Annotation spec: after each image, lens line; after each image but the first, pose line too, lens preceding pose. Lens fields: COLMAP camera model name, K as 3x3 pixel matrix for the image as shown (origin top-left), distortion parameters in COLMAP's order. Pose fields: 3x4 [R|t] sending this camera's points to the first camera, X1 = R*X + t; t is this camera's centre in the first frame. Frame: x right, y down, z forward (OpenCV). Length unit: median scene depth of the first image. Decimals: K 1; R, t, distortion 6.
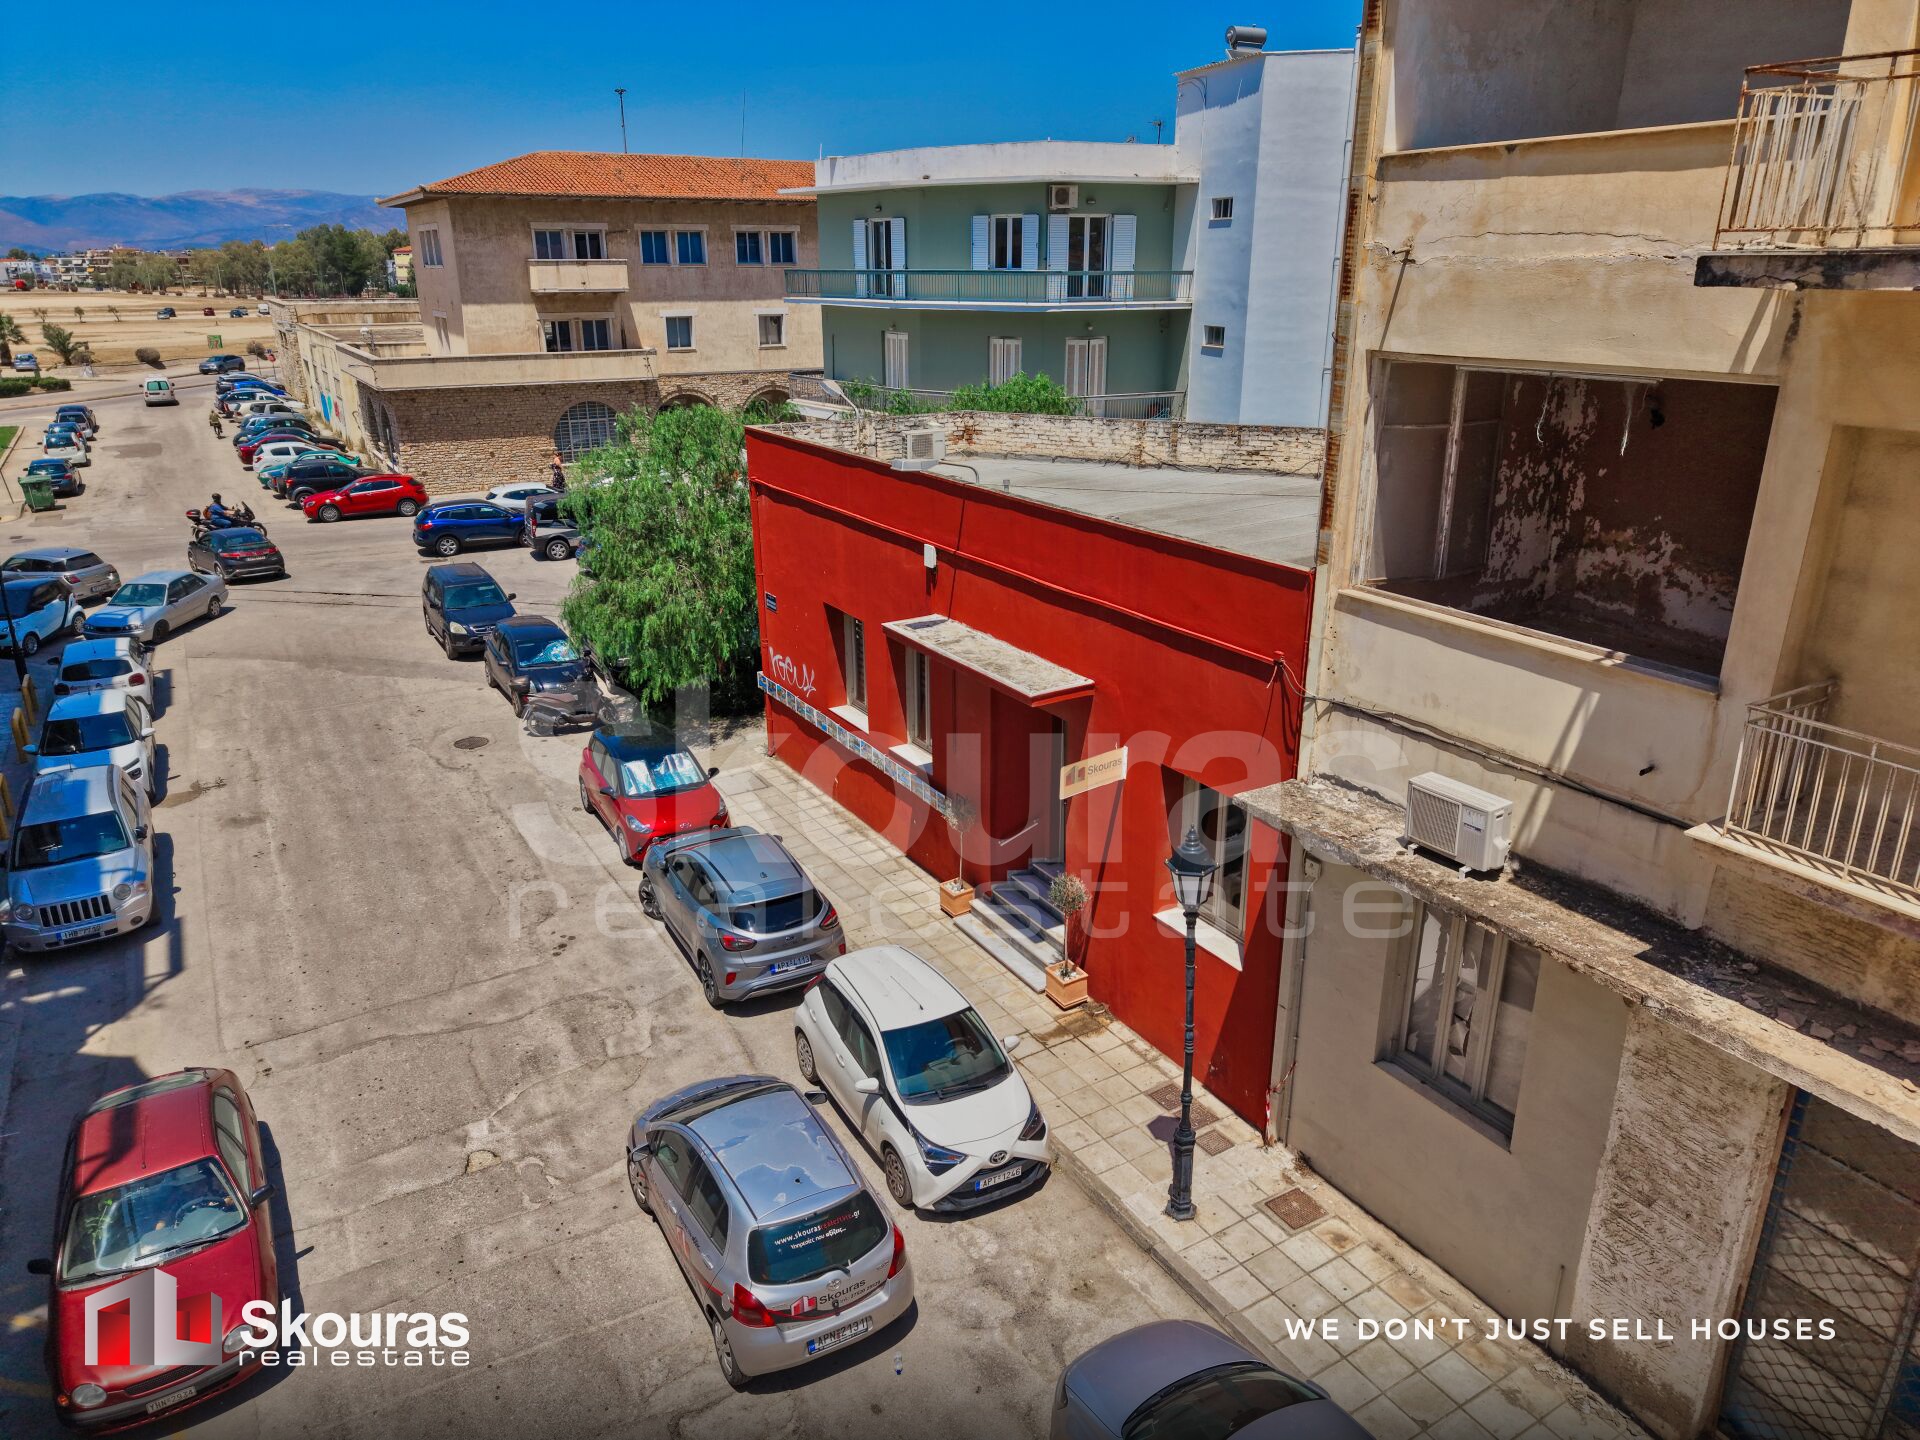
lens RADIAL K [[1286.4, 0, 957.9], [0, 1286.4, 725.0], [0, 0, 1]] dist [0.027848, -0.025452]
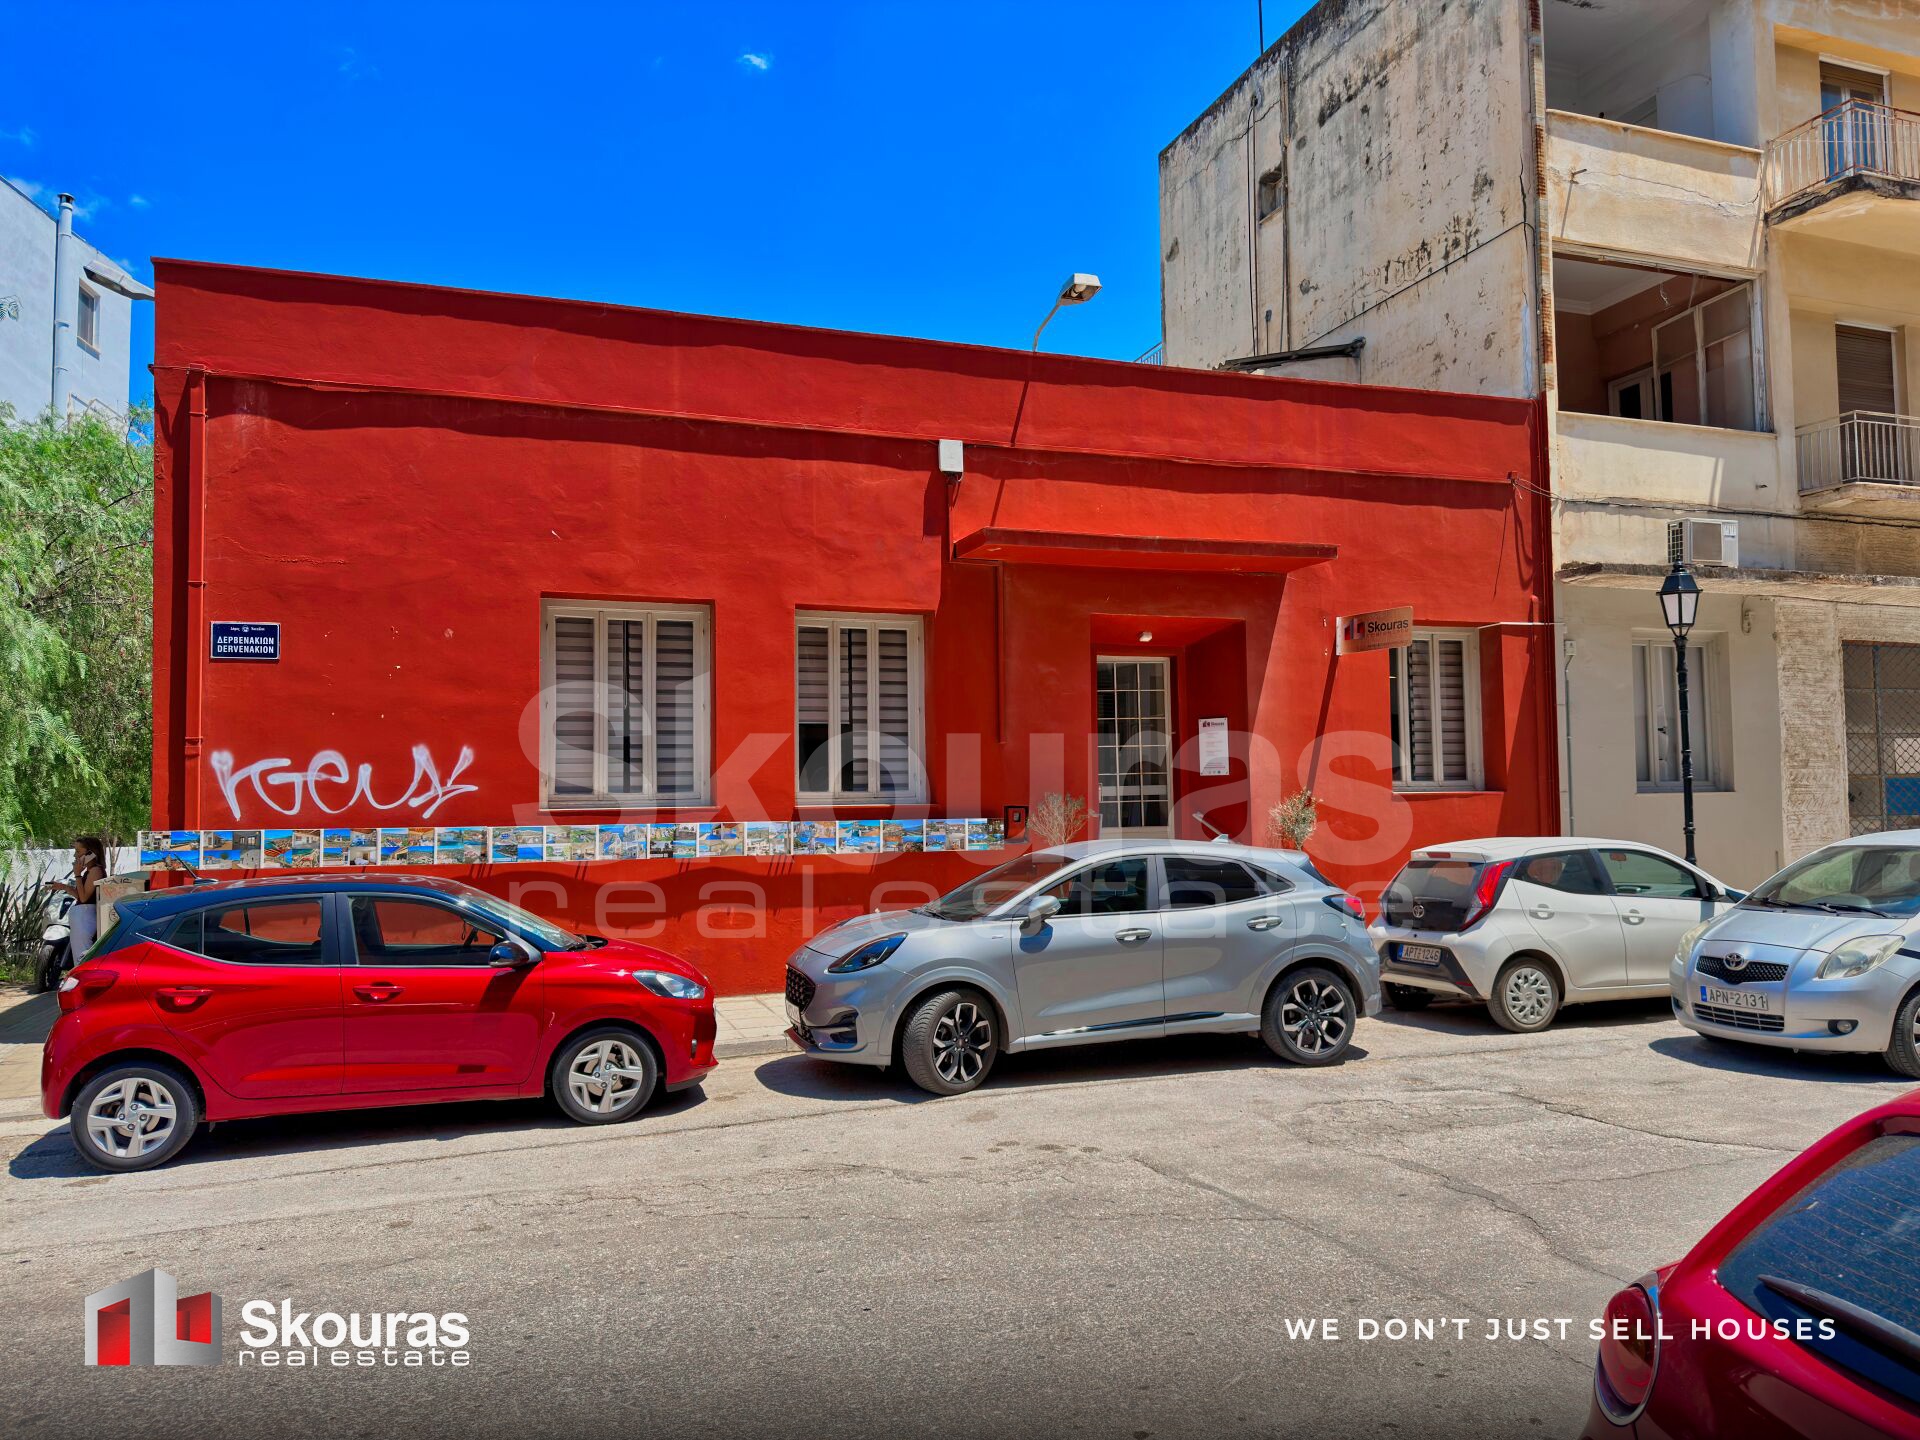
lens RADIAL K [[1360.1, 0, 960.0], [0, 1360.1, 720.0], [0, 0, 1]] dist [0.026219, -0.043269]
pose [[0.192533, 0.058700, 0.979533, -1.065593], [0.343404, 0.931060, -0.123294, 0.136218], [-0.919241, 0.360113, 0.159102, 1.354507]]
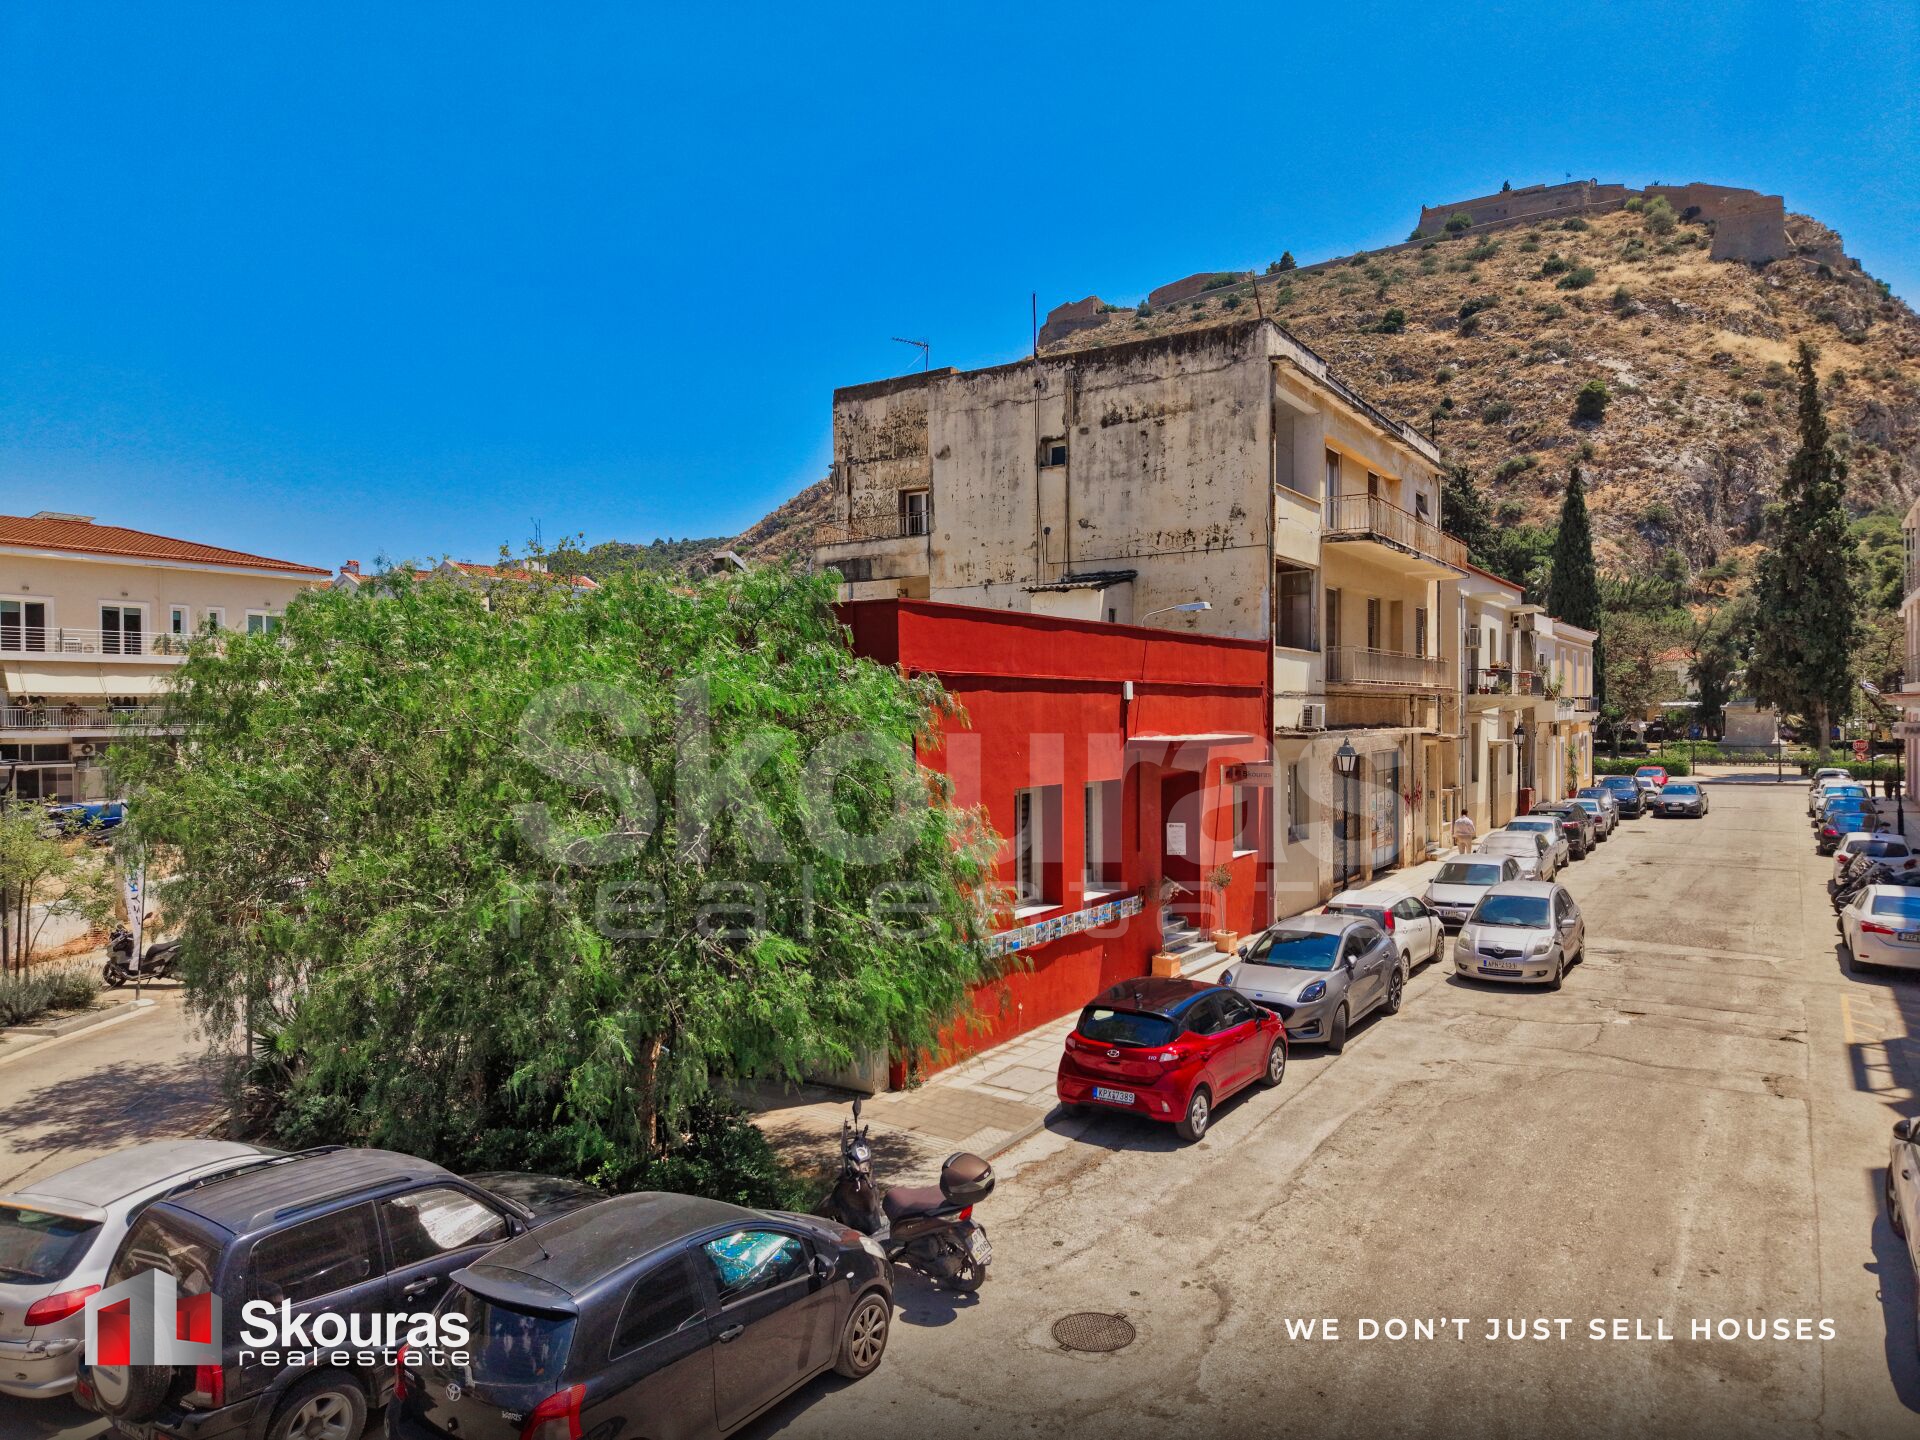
lens RADIAL K [[1286.4, 0, 957.9], [0, 1286.4, 725.0], [0, 0, 1]] dist [0.027848, -0.025452]
pose [[-0.448358, -0.000827, 0.893854, -1.513315], [0.309295, 0.938082, 0.156011, -0.499871], [-0.838637, 0.346413, -0.420340, 2.418254]]
